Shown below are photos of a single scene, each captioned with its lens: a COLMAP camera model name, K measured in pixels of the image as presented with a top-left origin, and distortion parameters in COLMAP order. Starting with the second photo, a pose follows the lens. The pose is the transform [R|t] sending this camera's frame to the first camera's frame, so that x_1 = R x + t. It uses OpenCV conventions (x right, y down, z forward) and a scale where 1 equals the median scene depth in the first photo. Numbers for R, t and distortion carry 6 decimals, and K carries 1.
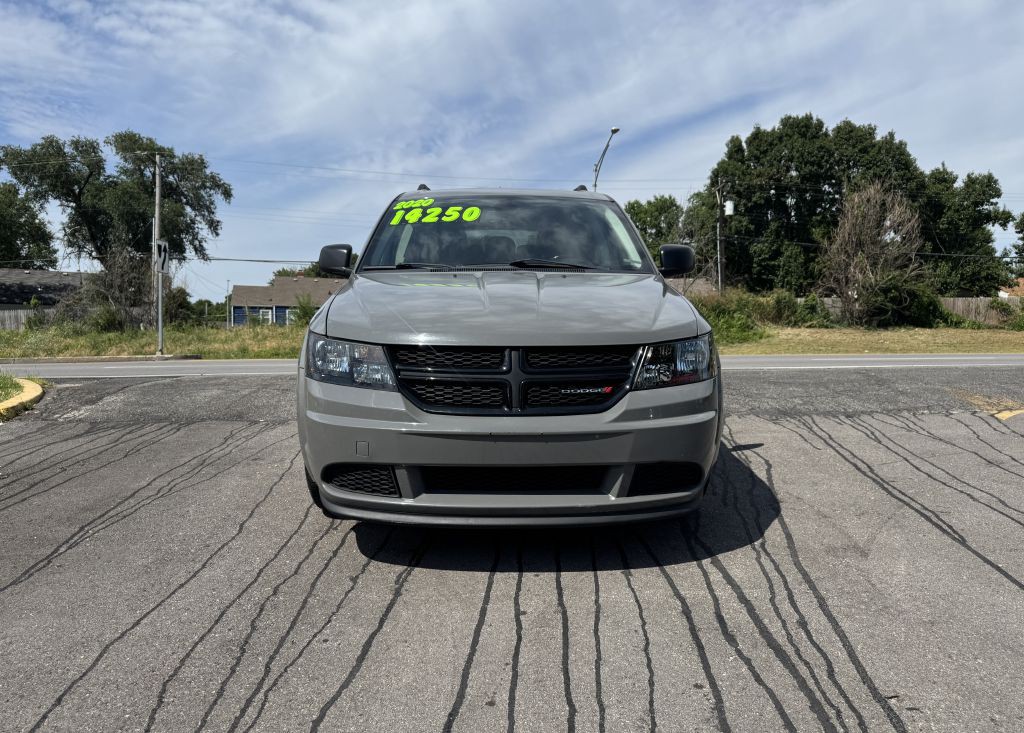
lens RADIAL K [[732.4, 0, 502.6], [0, 732.4, 386.8], [0, 0, 1]] dist [0.028173, -0.035948]
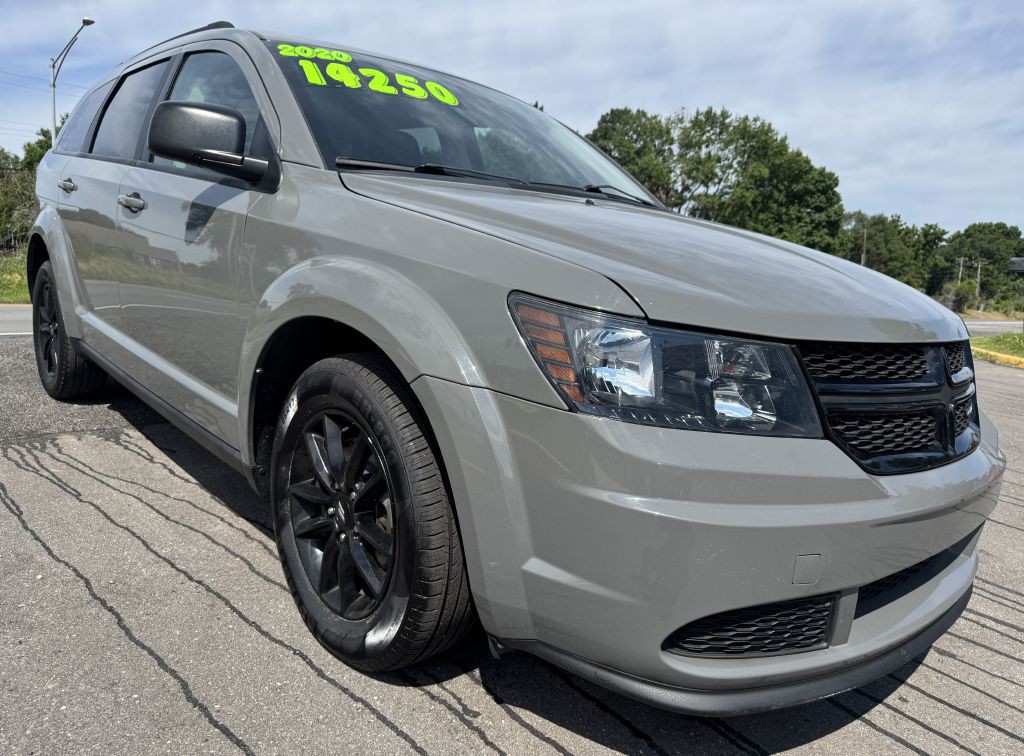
lens RADIAL K [[744.7, 0, 506.1], [0, 744.7, 377.8], [0, 0, 1]] dist [0.002033, -0.005555]
pose [[0.749391, -0.048213, 0.660370, -0.205657], [0.009606, 0.998032, 0.061965, -0.021242], [-0.662058, -0.040093, 0.748380, 0.248702]]
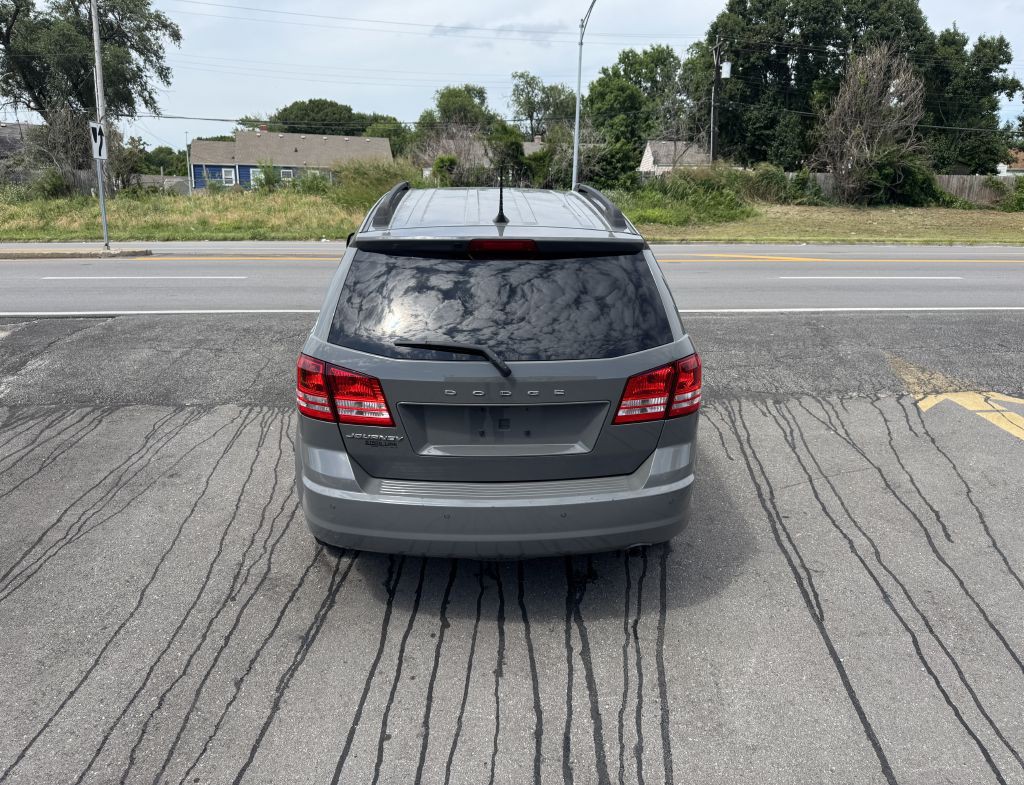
lens RADIAL K [[749.5, 0, 517.7], [0, 749.5, 392.5], [0, 0, 1]] dist [0.010325, -0.009333]
pose [[0.999232, 0.005207, 0.038829, 0.050756], [-0.012700, 0.980656, 0.195324, -0.119357], [-0.037061, -0.195668, 0.979970, 0.002075]]
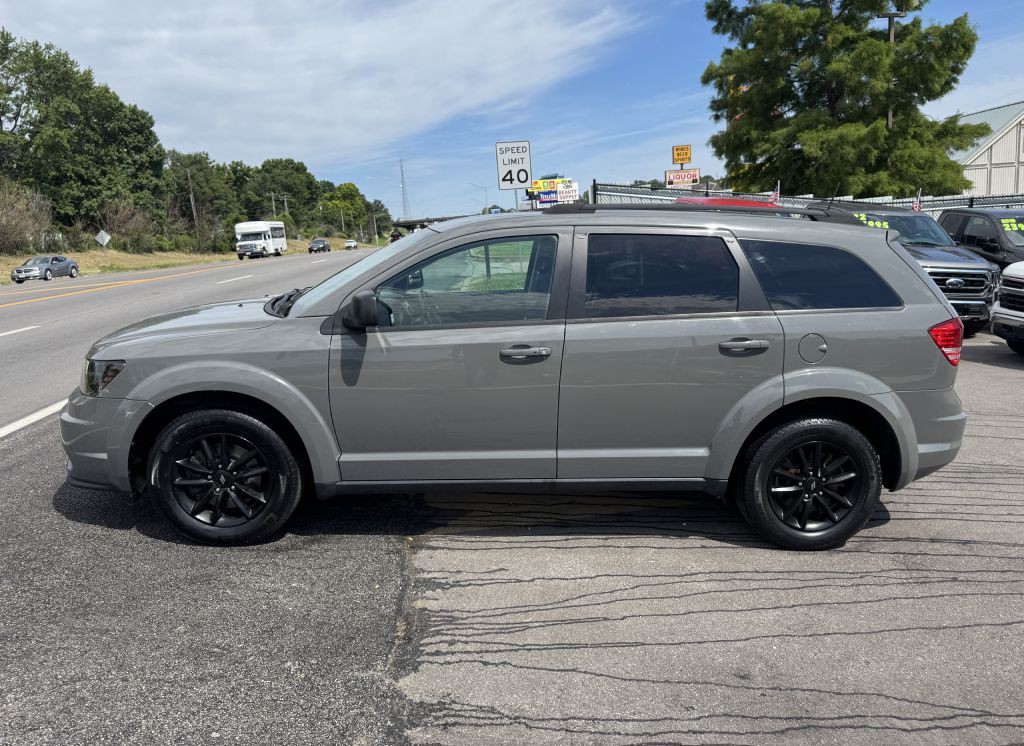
lens RADIAL K [[737.4, 0, 530.3], [0, 737.4, 373.5], [0, 0, 1]] dist [-0.002410, -0.005799]
pose [[-0.044173, -0.198004, 0.979205, -0.475531], [0.117137, 0.972375, 0.201907, -0.154806], [-0.992133, 0.123620, -0.019759, 0.632114]]
